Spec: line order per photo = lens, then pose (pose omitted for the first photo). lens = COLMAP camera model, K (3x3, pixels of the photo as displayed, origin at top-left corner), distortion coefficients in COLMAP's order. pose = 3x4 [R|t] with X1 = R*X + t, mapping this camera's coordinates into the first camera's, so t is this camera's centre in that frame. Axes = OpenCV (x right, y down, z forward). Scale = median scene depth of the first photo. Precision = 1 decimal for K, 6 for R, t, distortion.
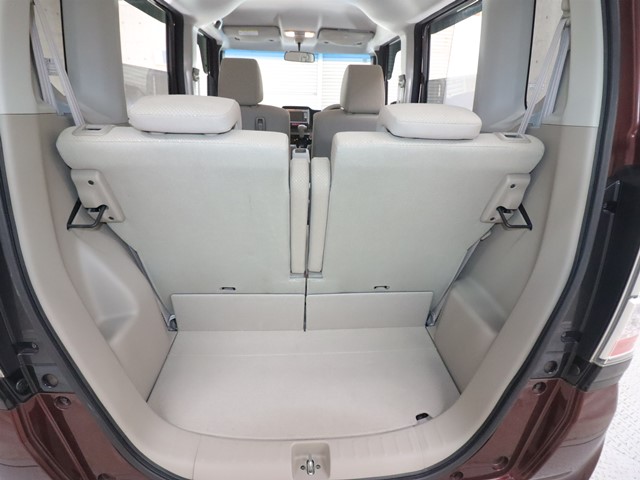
lens RADIAL K [[321.5, 0, 320.0], [0, 321.5, 240.0], [0, 0, 1]] dist [0.030662, -0.021118]
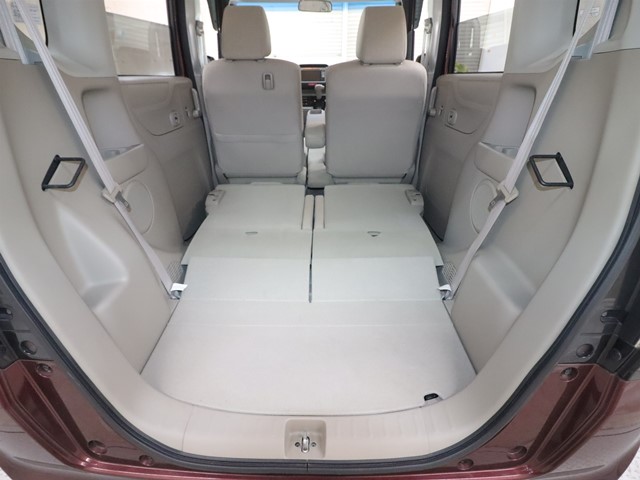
lens RADIAL K [[321.5, 0, 320.0], [0, 321.5, 240.0], [0, 0, 1]] dist [0.030662, -0.021118]
pose [[0.996571, 0.006293, -0.082497, 0.083464], [0.000785, 0.996339, 0.085488, 0.028480], [0.082733, -0.085259, 0.992918, 0.117406]]
